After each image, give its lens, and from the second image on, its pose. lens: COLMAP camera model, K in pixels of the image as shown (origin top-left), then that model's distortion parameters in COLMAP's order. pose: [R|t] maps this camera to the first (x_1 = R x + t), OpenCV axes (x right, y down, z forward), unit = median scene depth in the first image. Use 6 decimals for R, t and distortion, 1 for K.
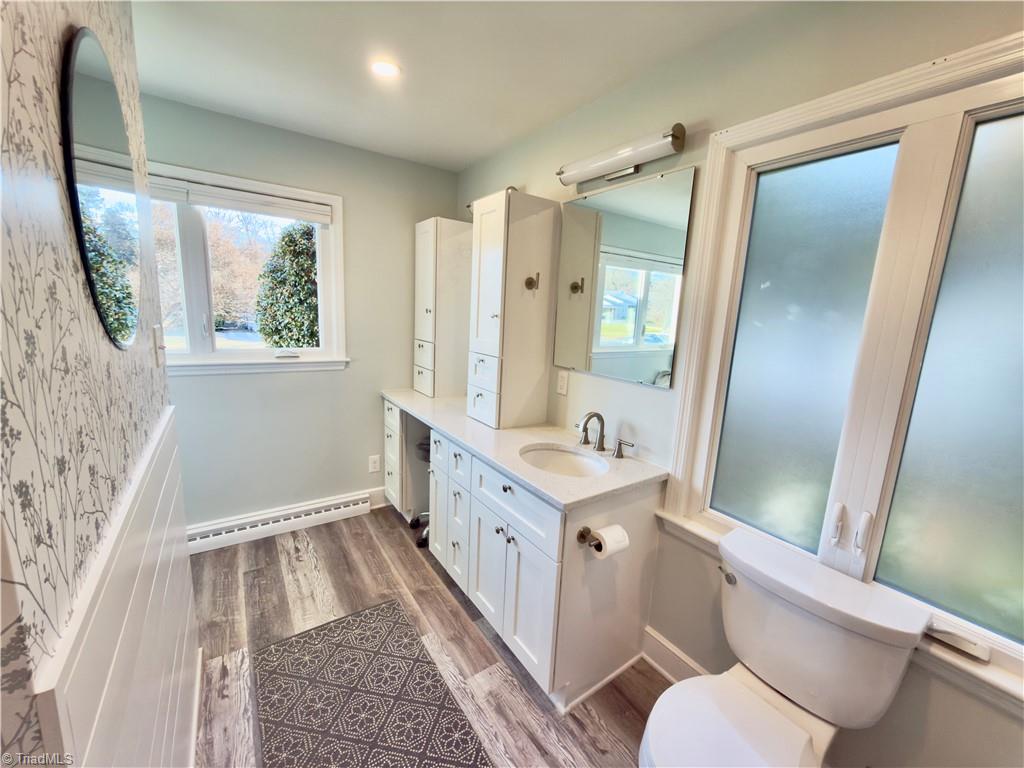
lens RADIAL K [[406.4, 0, 511.8], [0, 406.4, 384.3], [0, 0, 1]] dist [0.001591, 0.000306]
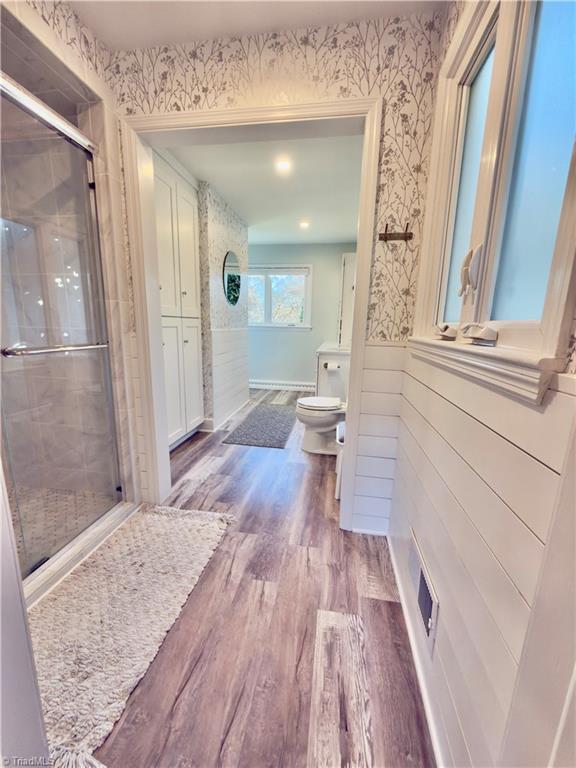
lens RADIAL K [[304.8, 0, 287.5], [0, 304.8, 383.5], [0, 0, 1]] dist [0.001591, 0.000306]
pose [[0.721237, 0.103062, -0.684978, 1.369597], [-0.114520, 0.993003, 0.028826, 0.416898], [0.683156, 0.057653, 0.727993, -0.774641]]
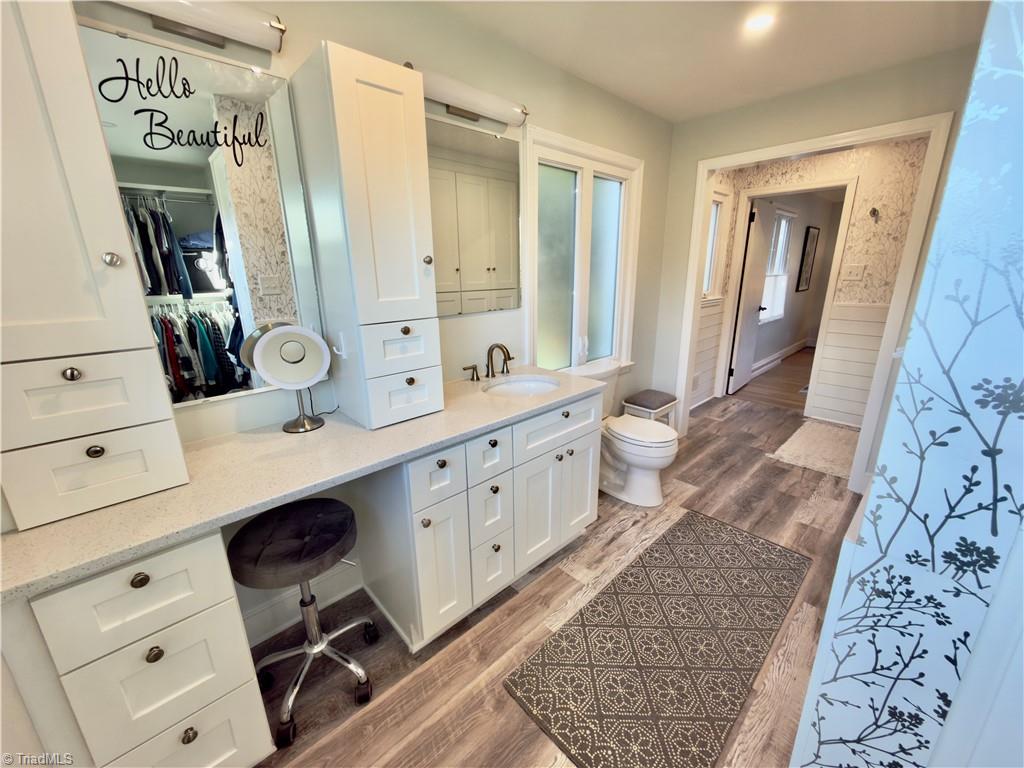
lens RADIAL K [[406.4, 0, 514.1], [0, 406.4, 379.6], [0, 0, 1]] dist [0.001591, 0.000306]
pose [[-0.149074, -0.307768, 0.939710, -0.993294], [0.184718, 0.924933, 0.332232, -0.227882], [-0.971420, 0.223108, -0.081034, 1.170626]]
